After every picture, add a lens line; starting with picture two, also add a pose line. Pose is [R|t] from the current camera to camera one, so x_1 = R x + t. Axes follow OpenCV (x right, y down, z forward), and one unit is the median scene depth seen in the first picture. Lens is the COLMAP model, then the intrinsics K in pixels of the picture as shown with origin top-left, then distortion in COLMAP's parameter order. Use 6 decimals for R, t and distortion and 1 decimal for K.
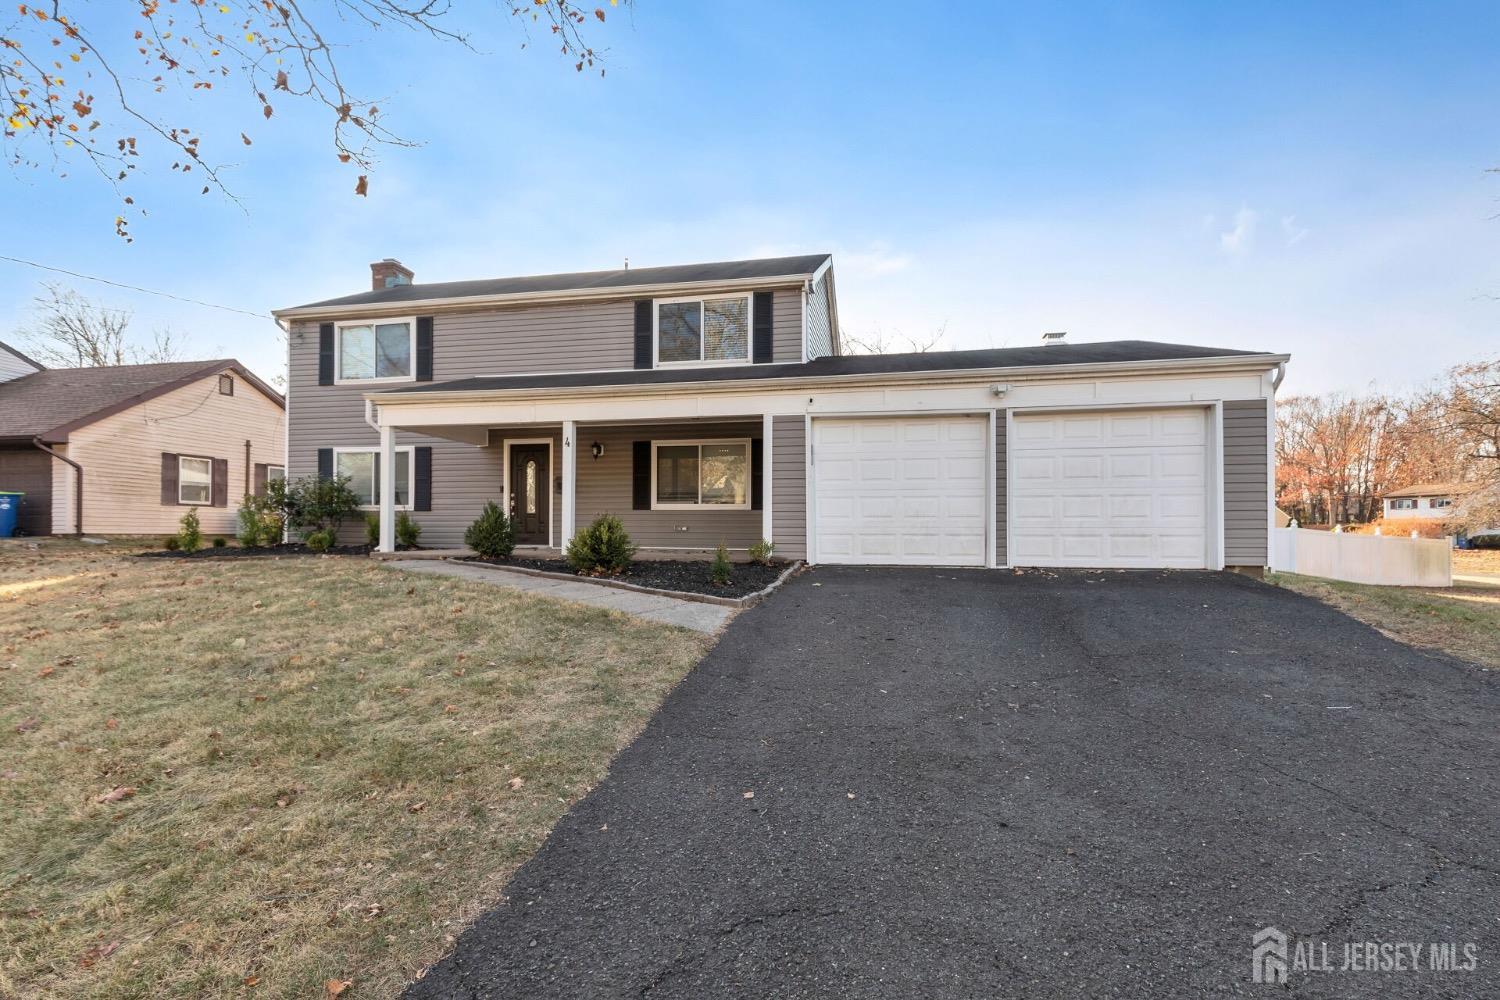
lens RADIAL K [[696.6, 0, 753.2], [0, 696.6, 511.9], [0, 0, 1]] dist [0.008720, -0.002861]
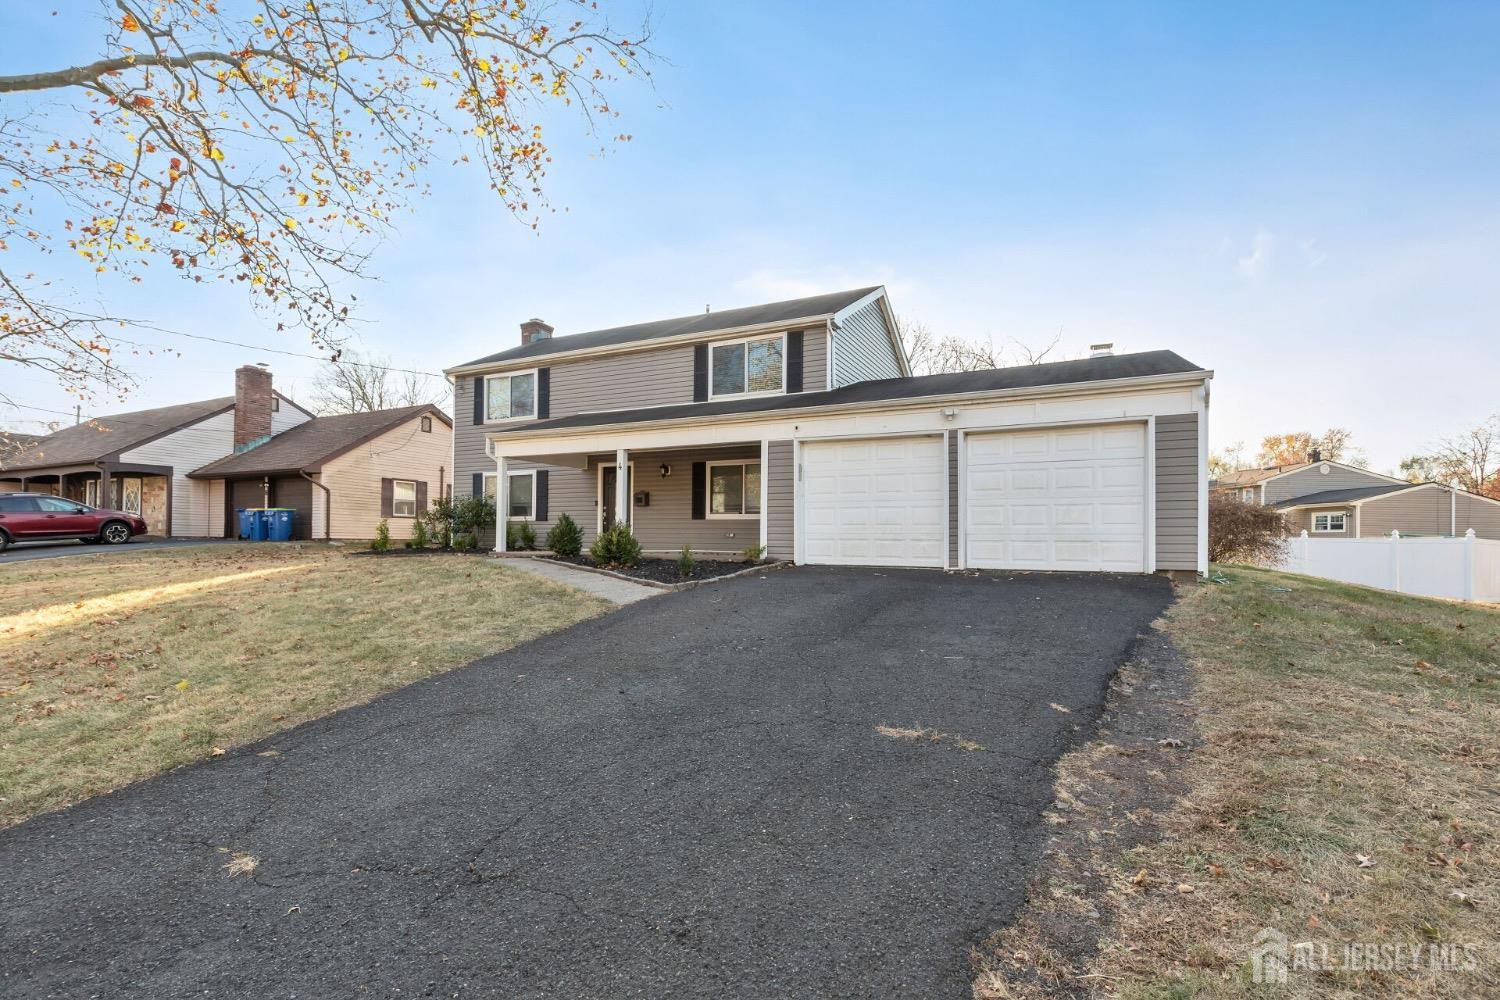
lens RADIAL K [[696.6, 0, 745.4], [0, 696.6, 510.1], [0, 0, 1]] dist [0.008720, -0.002861]
pose [[0.965136, -0.006762, -0.261660, 0.232259], [0.002108, 0.999835, -0.018063, 0.002565], [0.261739, 0.016882, 0.964991, -0.133599]]
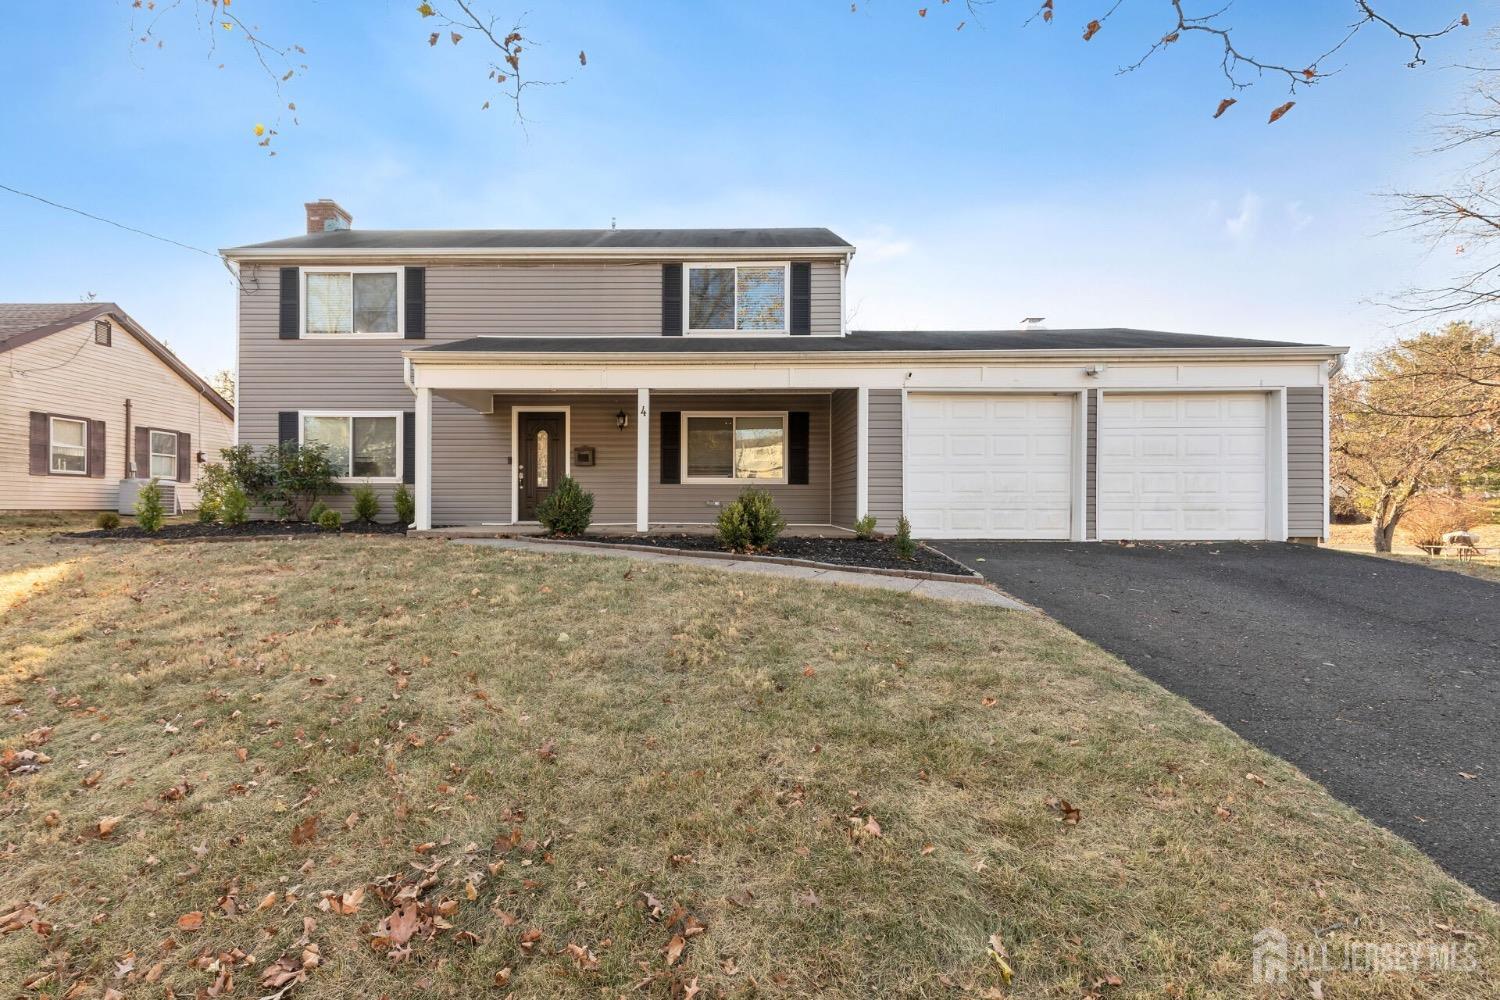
lens RADIAL K [[696.6, 0, 712.0], [0, 696.6, 494.3], [0, 0, 1]] dist [0.008720, -0.002861]
pose [[0.983888, 0.002031, 0.178772, -0.278596], [-0.004144, 0.999926, 0.011446, 0.000427], [-0.178735, -0.012003, 0.983824, 0.051916]]
